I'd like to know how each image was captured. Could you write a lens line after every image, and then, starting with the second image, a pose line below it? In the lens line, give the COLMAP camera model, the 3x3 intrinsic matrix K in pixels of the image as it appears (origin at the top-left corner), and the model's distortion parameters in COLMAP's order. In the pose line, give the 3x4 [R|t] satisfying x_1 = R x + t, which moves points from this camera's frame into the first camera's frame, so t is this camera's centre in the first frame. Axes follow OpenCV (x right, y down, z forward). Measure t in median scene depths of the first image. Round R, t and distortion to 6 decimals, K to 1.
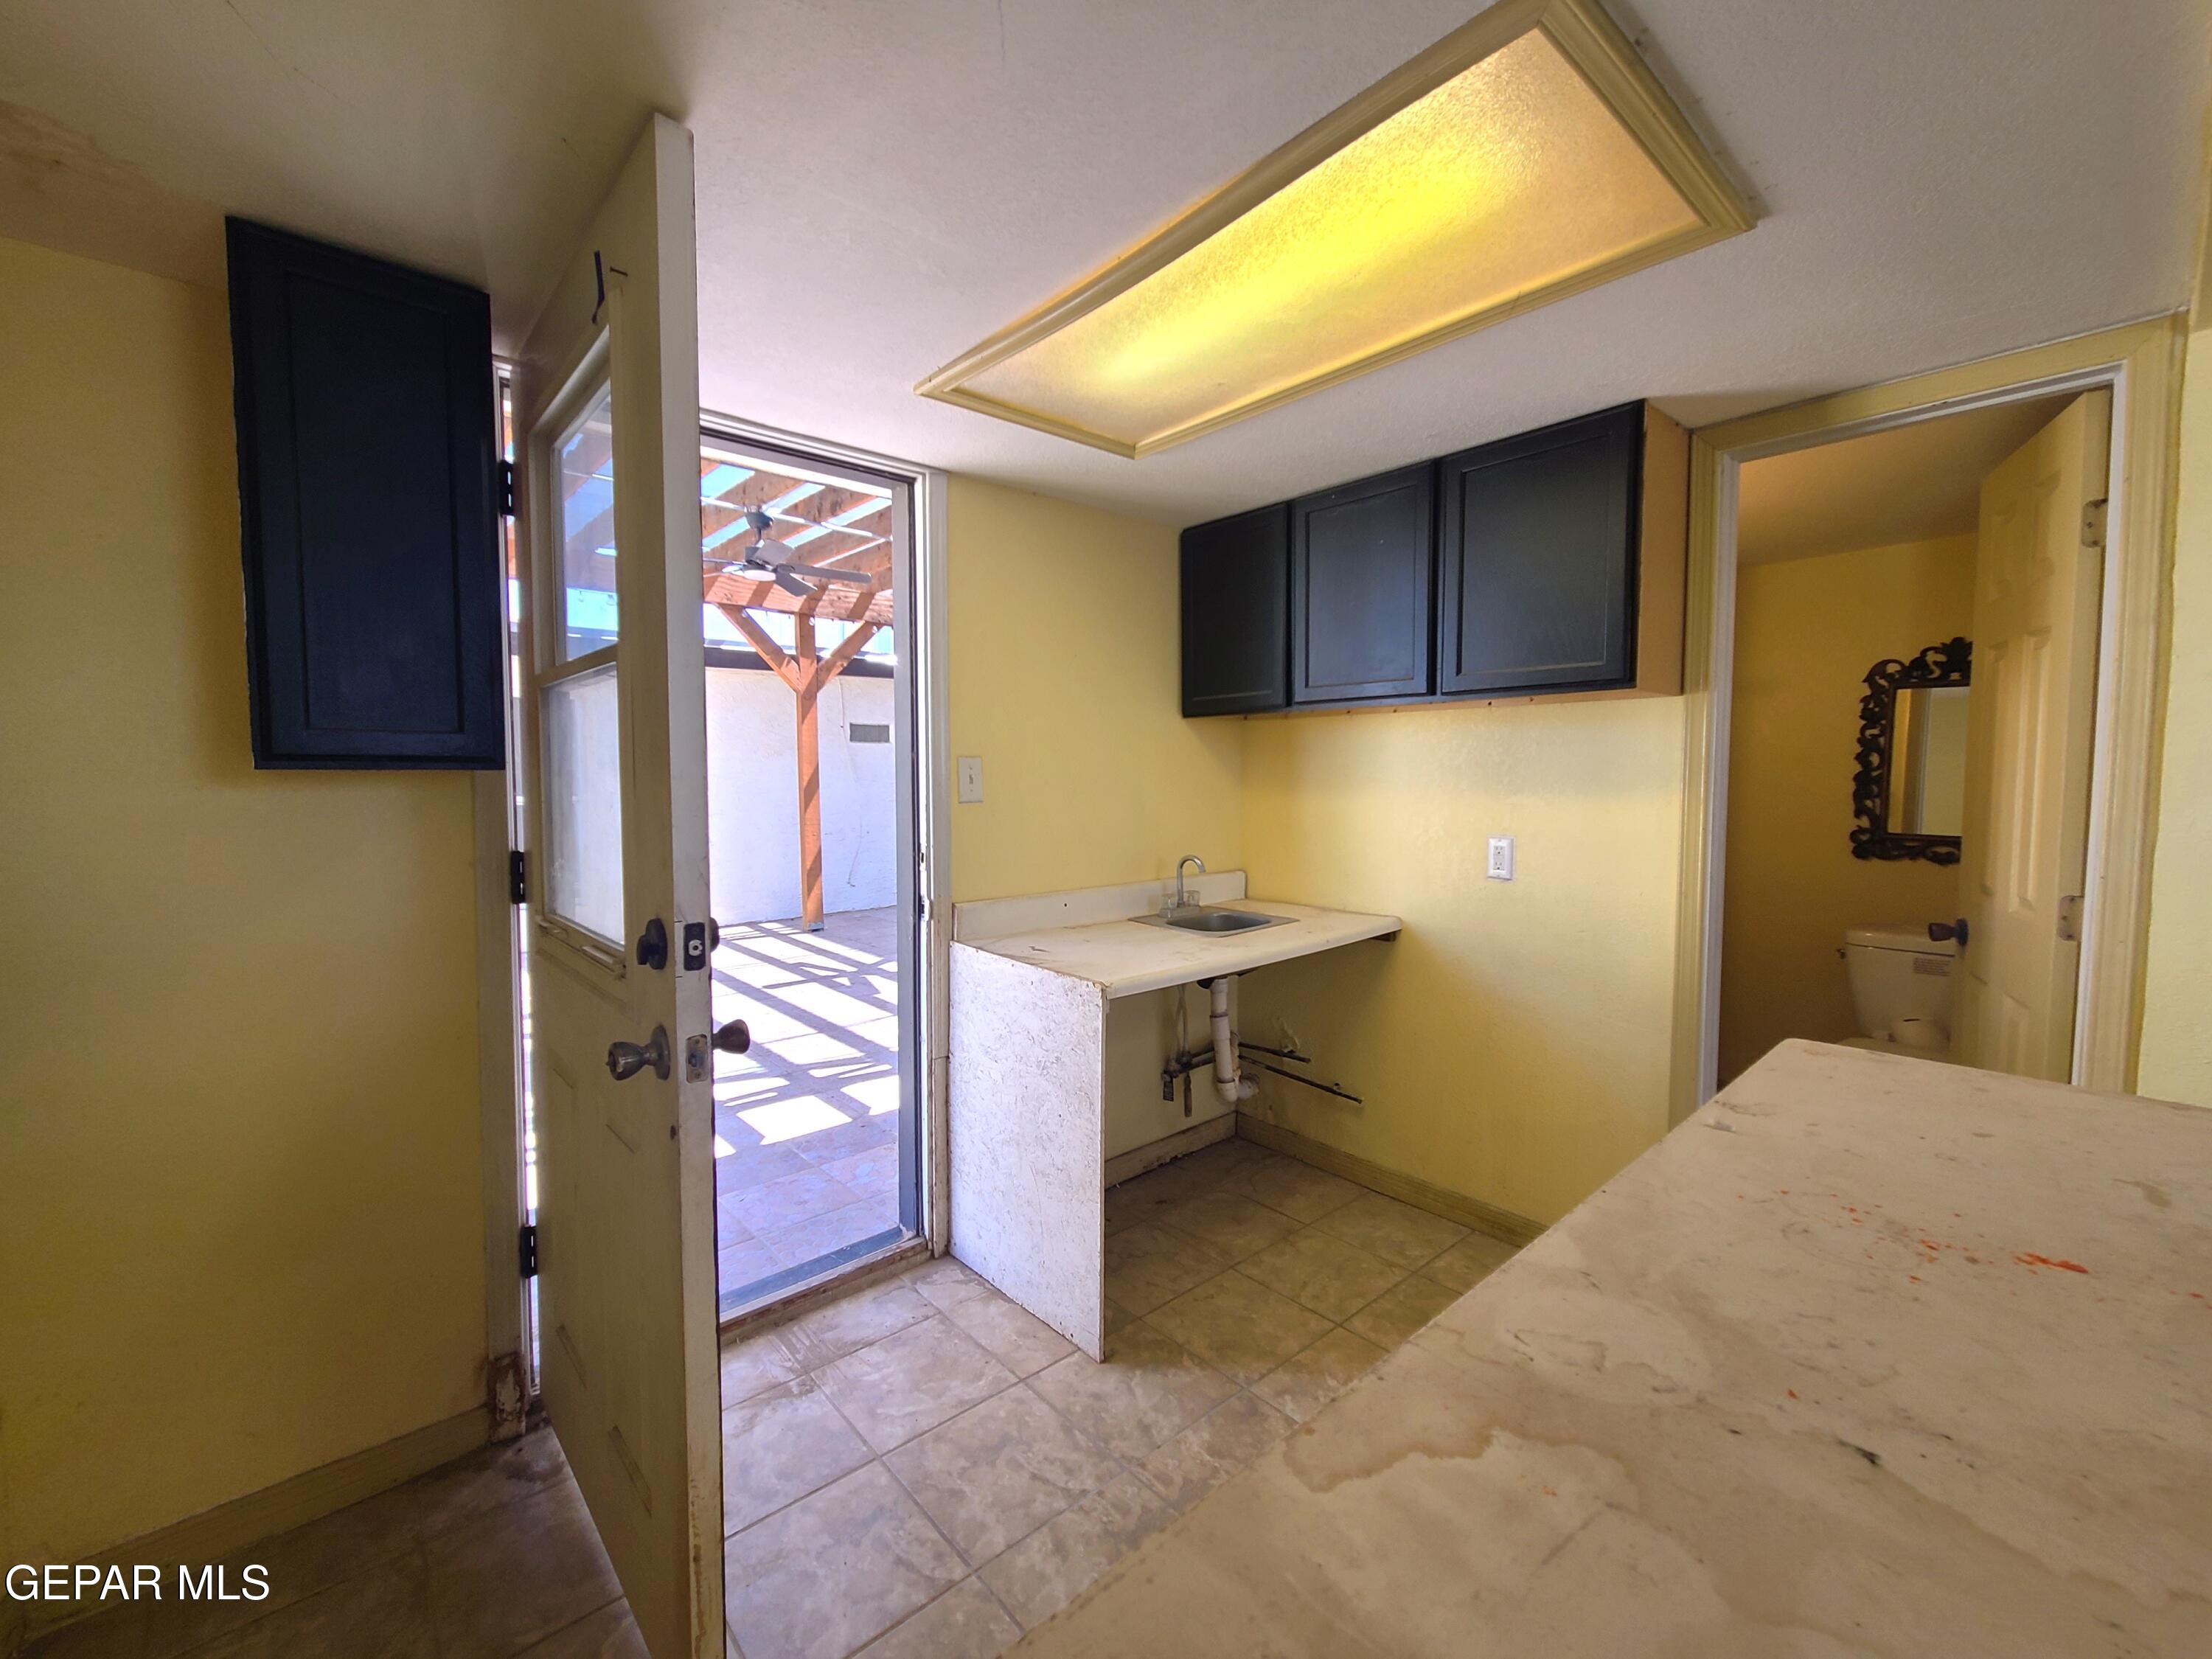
lens RADIAL K [[912.6, 0, 1103.2], [0, 912.6, 823.4], [0, 0, 1]] dist [0.002104, -0.000048]
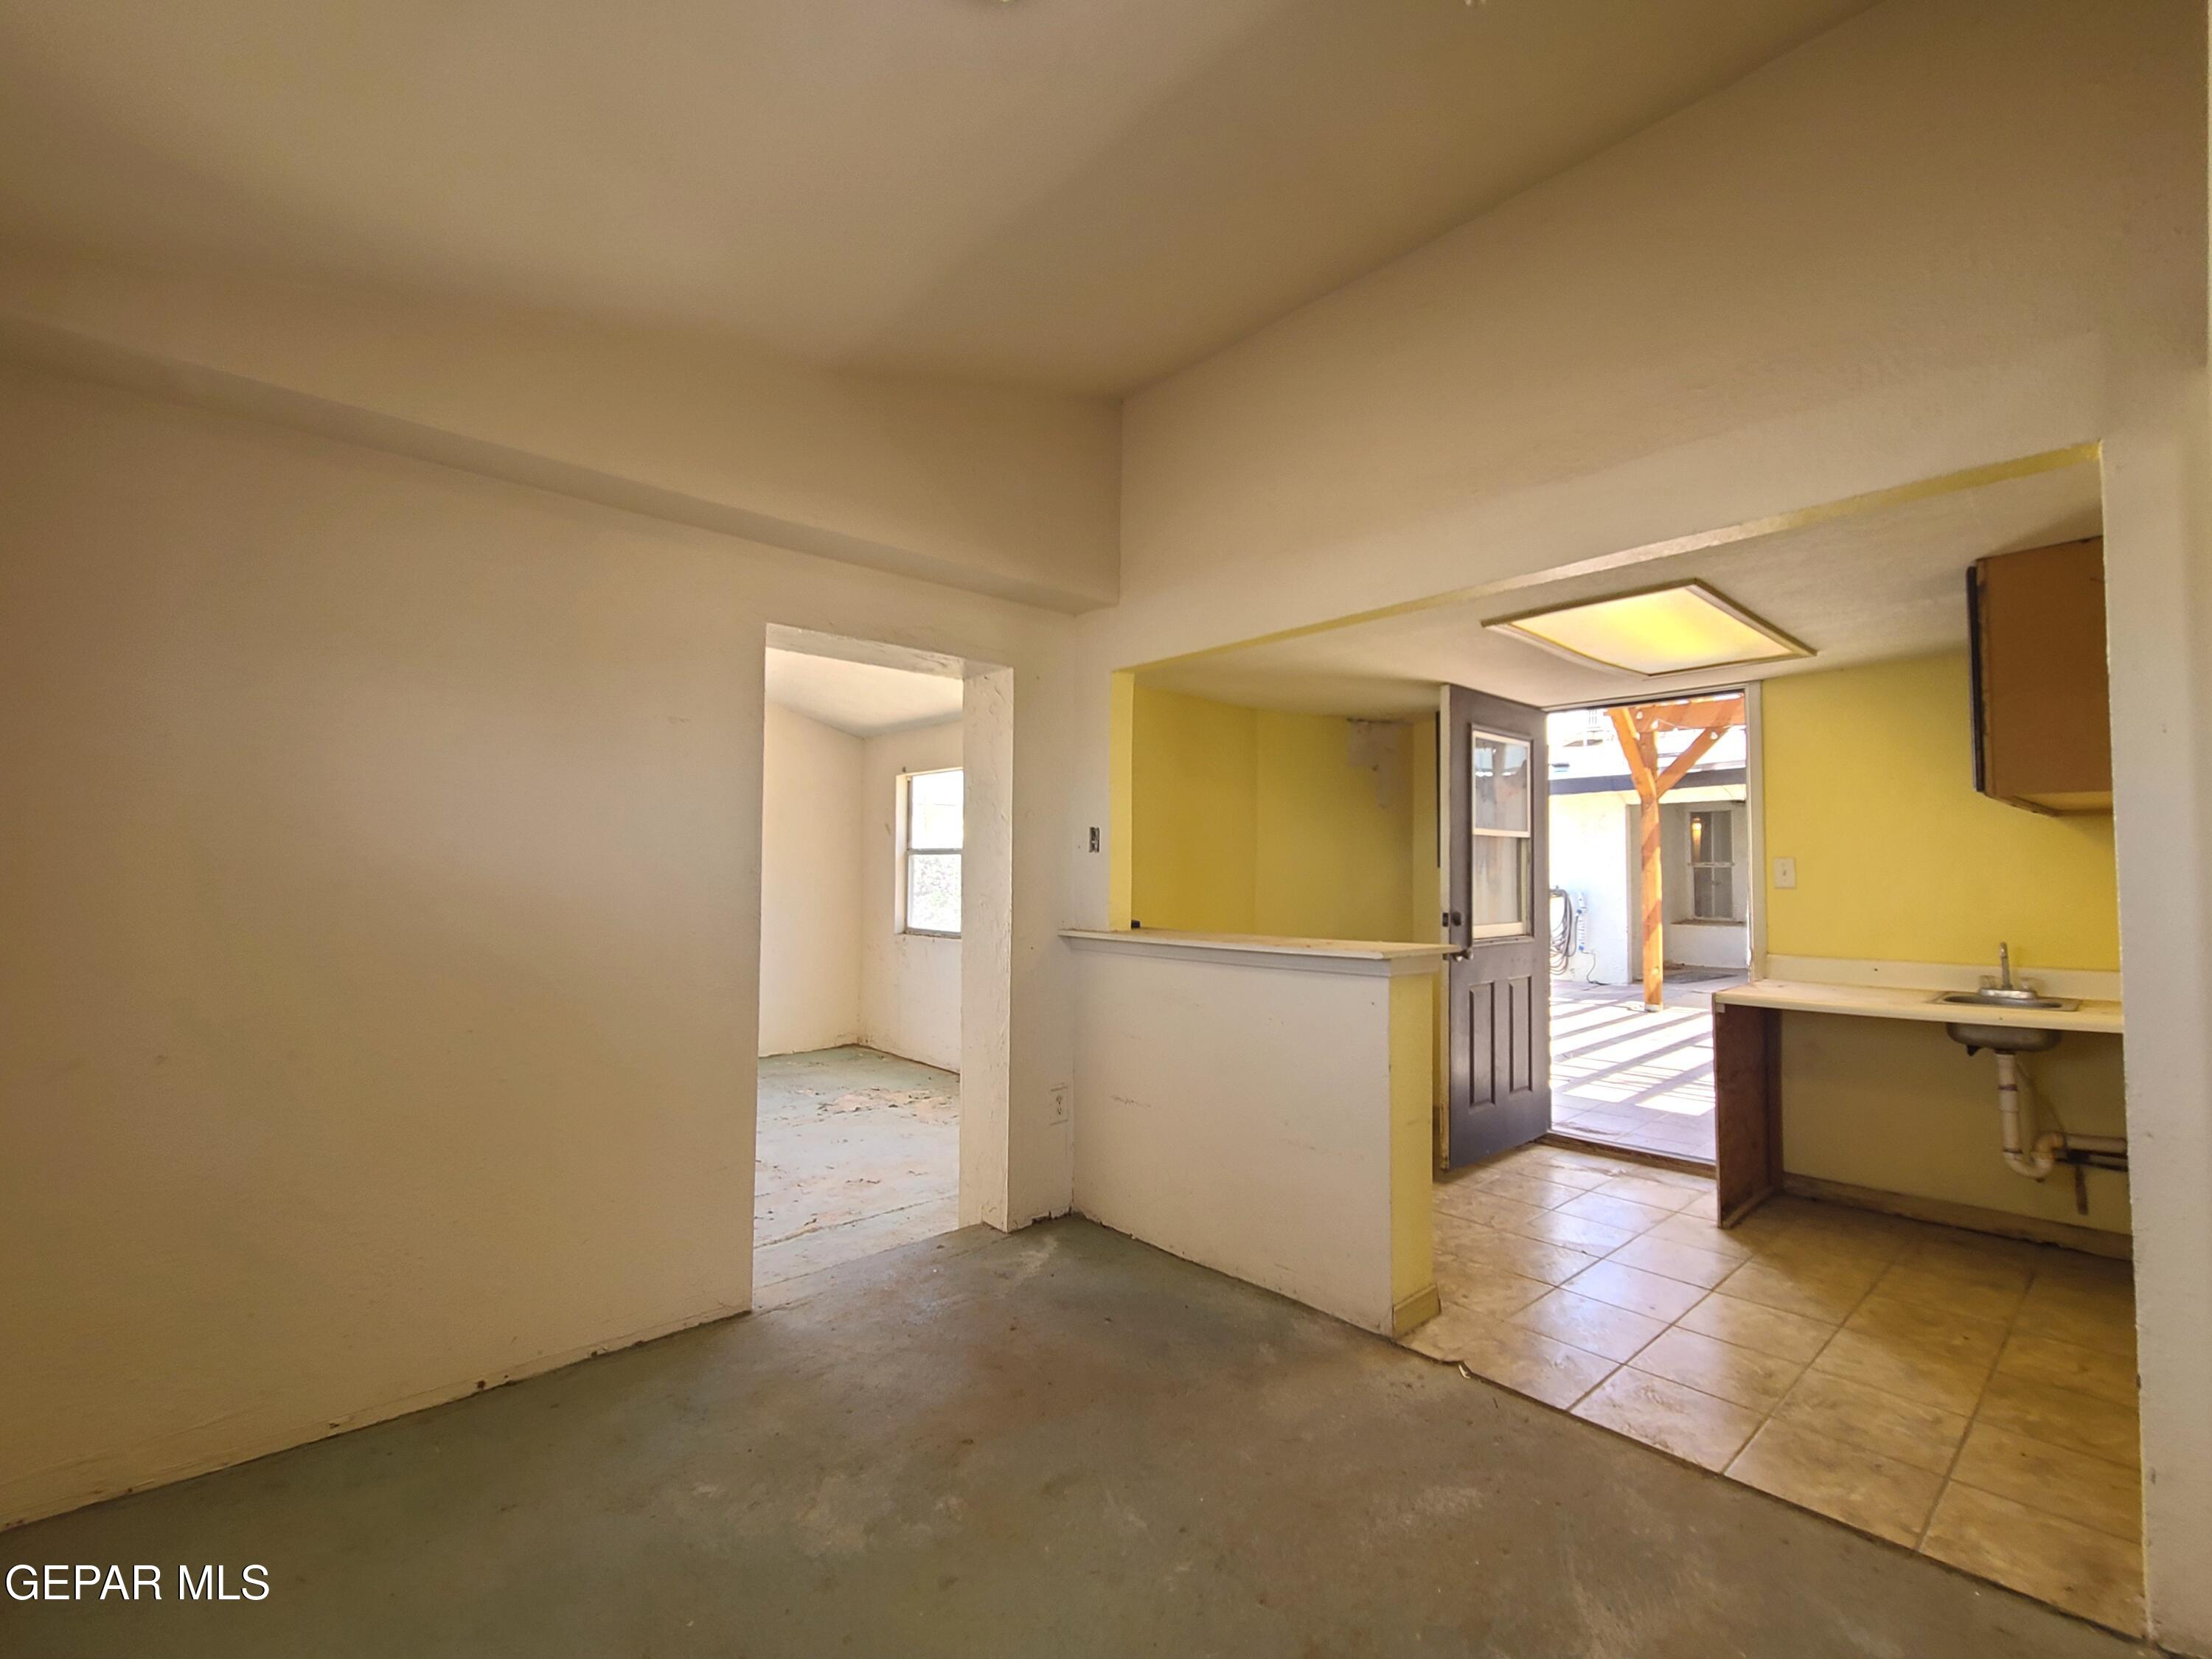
lens RADIAL K [[992.0, 0, 1166.7], [0, 992.0, 824.4], [0, 0, 1]] dist [-0.002134, -0.000390]
pose [[0.041918, -0.039976, -0.998321, 1.625168], [-0.054893, 0.997598, -0.042252, -0.003714], [0.997612, 0.056572, 0.039623, -0.093579]]
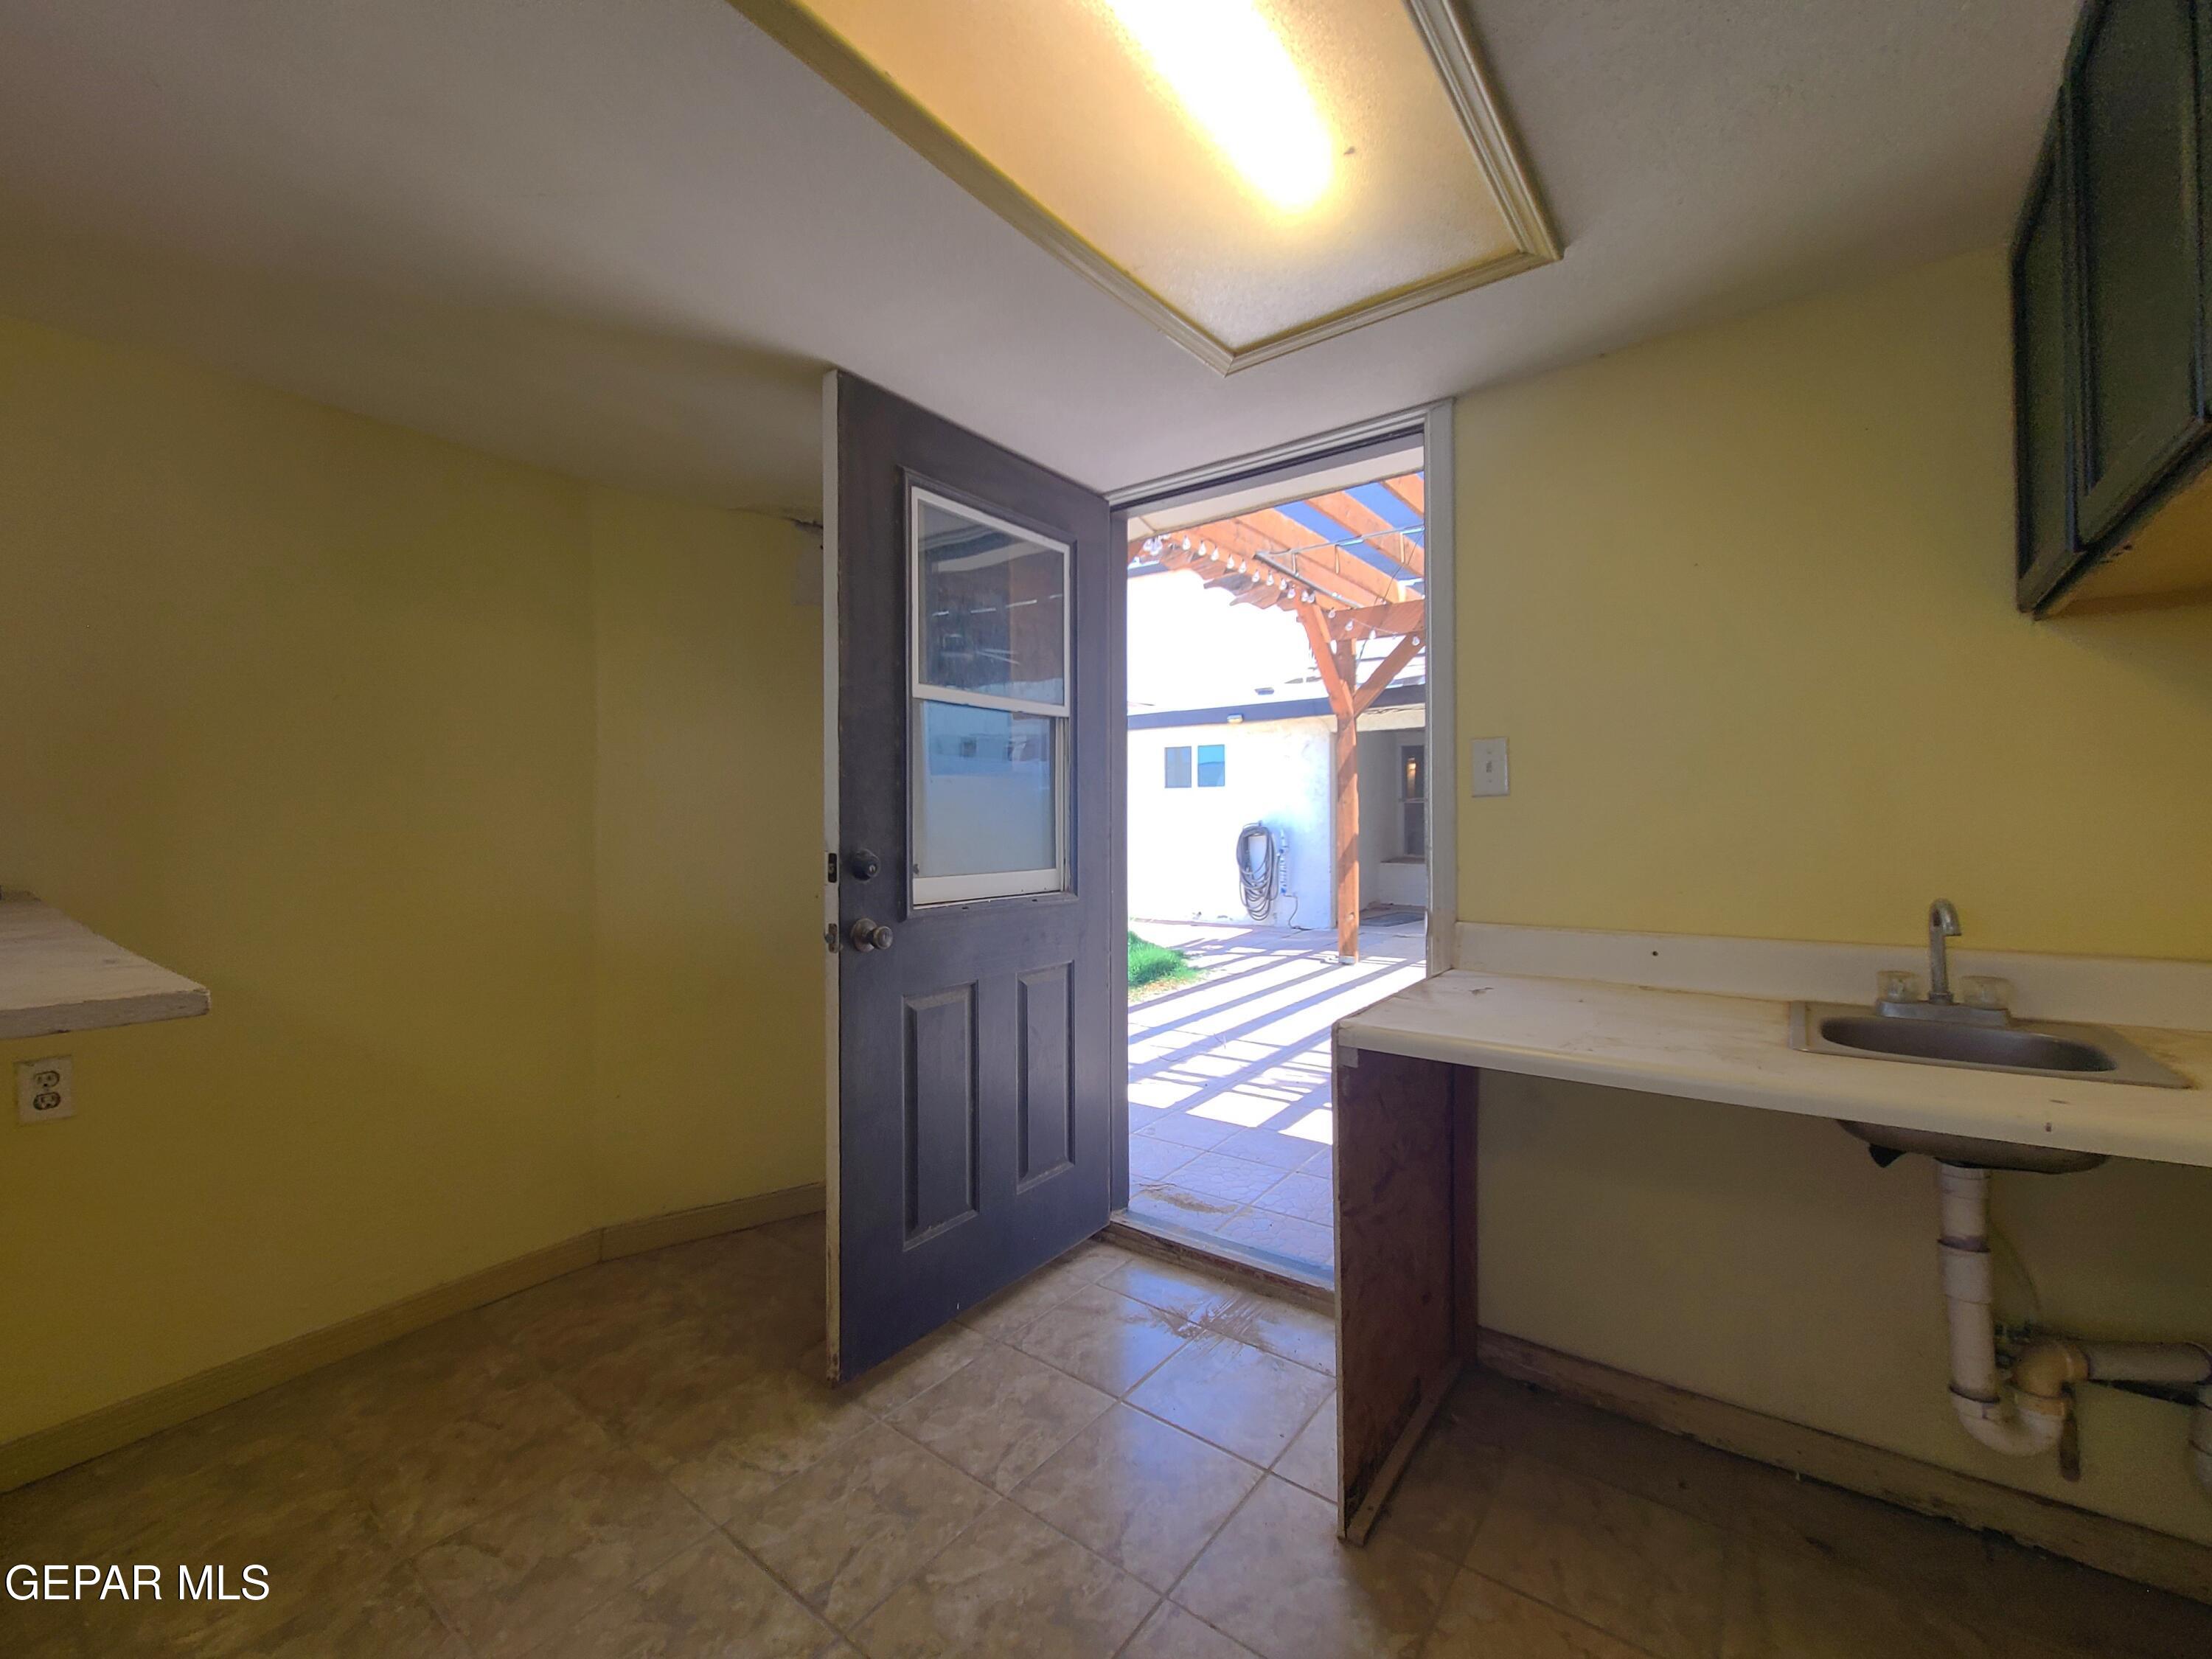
lens RADIAL K [[905.0, 0, 1106.8], [0, 905.0, 820.2], [0, 0, 1]] dist [-0.002891, -0.000538]
pose [[0.196634, 0.005855, -0.980460, 0.623057], [-0.043836, 0.999035, -0.002825, 0.015890], [0.979497, 0.043534, 0.196701, 0.593489]]
